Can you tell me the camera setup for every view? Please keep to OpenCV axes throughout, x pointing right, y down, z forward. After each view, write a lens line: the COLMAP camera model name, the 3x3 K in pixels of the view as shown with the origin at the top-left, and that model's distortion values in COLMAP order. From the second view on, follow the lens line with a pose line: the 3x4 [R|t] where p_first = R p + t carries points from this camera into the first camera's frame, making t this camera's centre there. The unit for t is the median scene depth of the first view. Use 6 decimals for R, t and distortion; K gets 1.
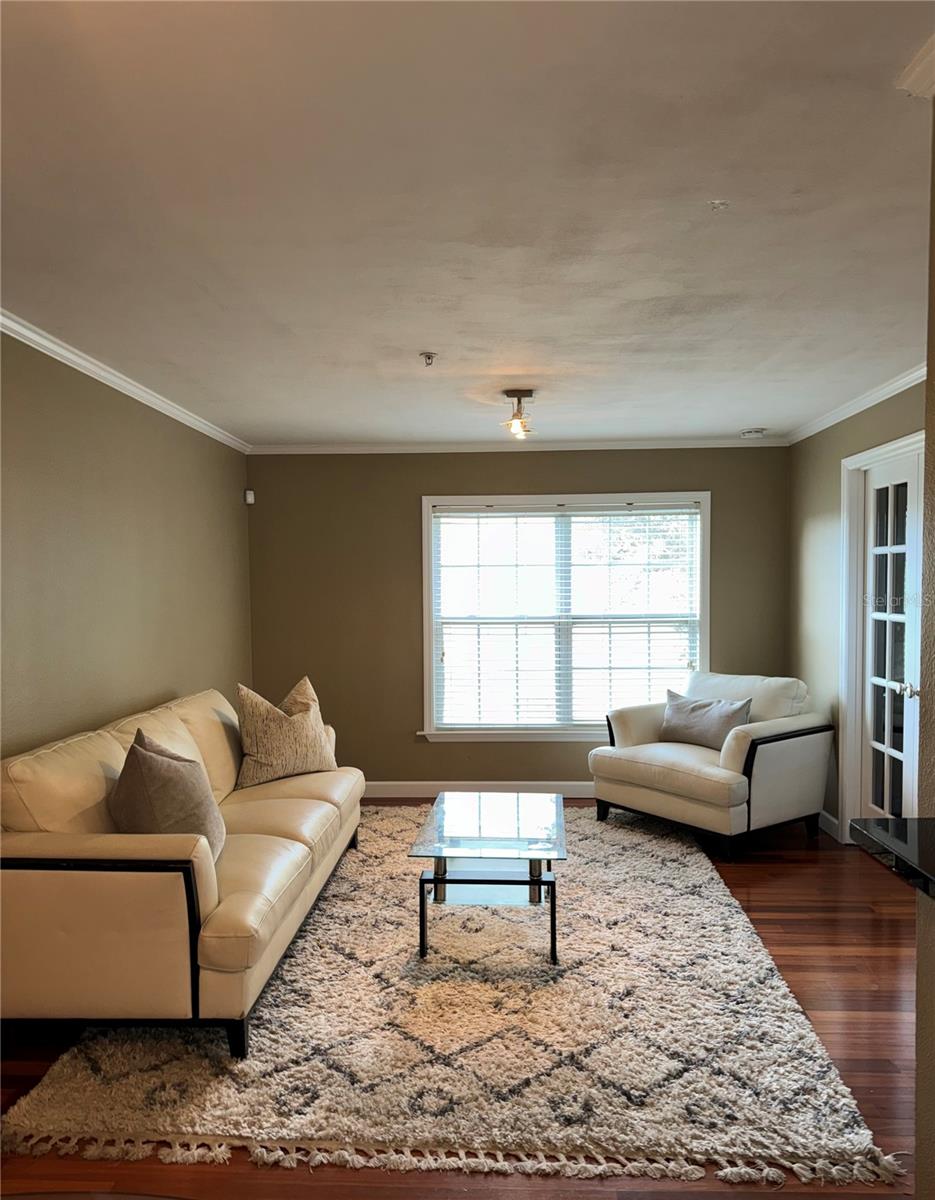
lens RADIAL K [[850.0, 0, 407.1], [0, 850.0, 594.0], [0, 0, 1]] dist [0.038390, -0.041302]
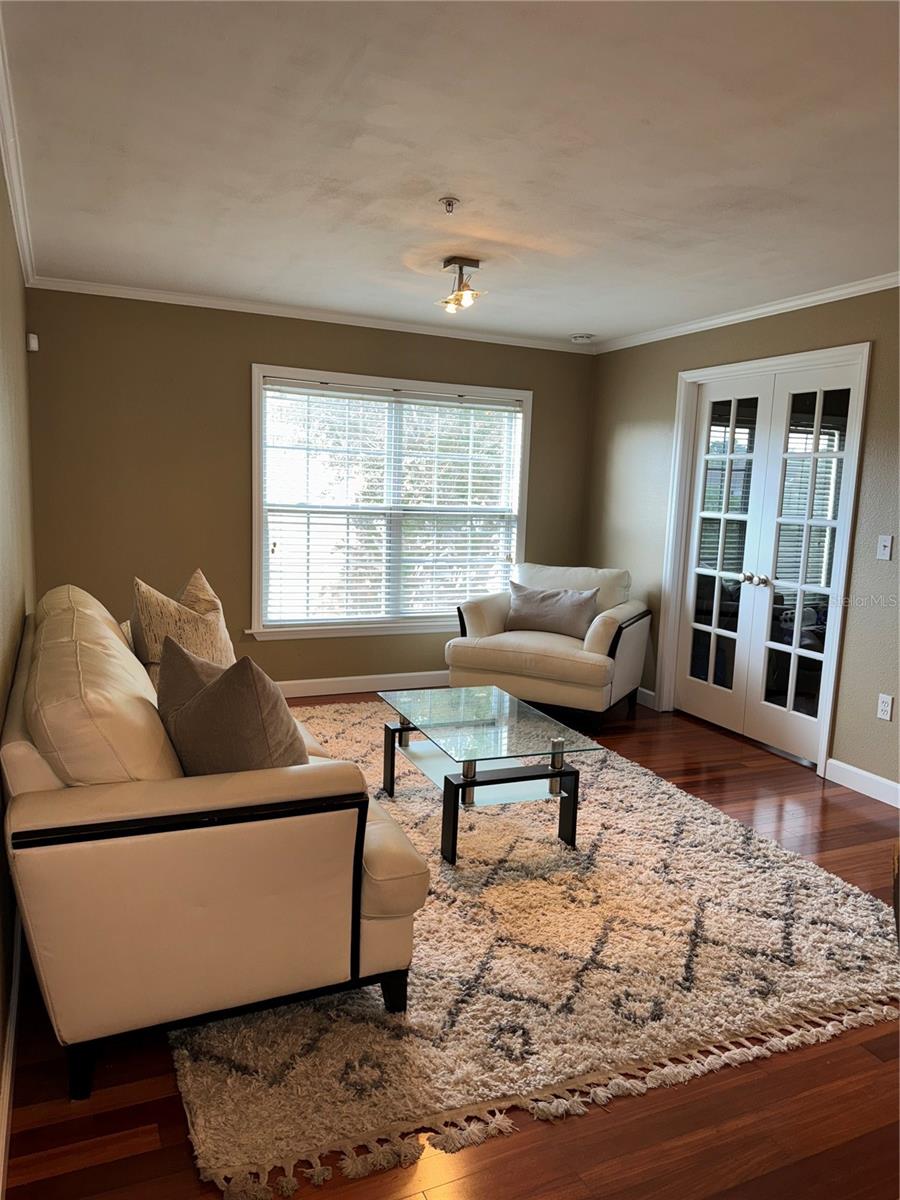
lens RADIAL K [[844.9, 0, 417.9], [0, 844.9, 587.6], [0, 0, 1]] dist [0.041752, -0.060214]
pose [[0.892134, -0.011587, 0.451622, -0.412625], [-0.042368, 0.993119, 0.109174, 0.019697], [-0.449779, -0.116532, 0.885505, 0.212927]]
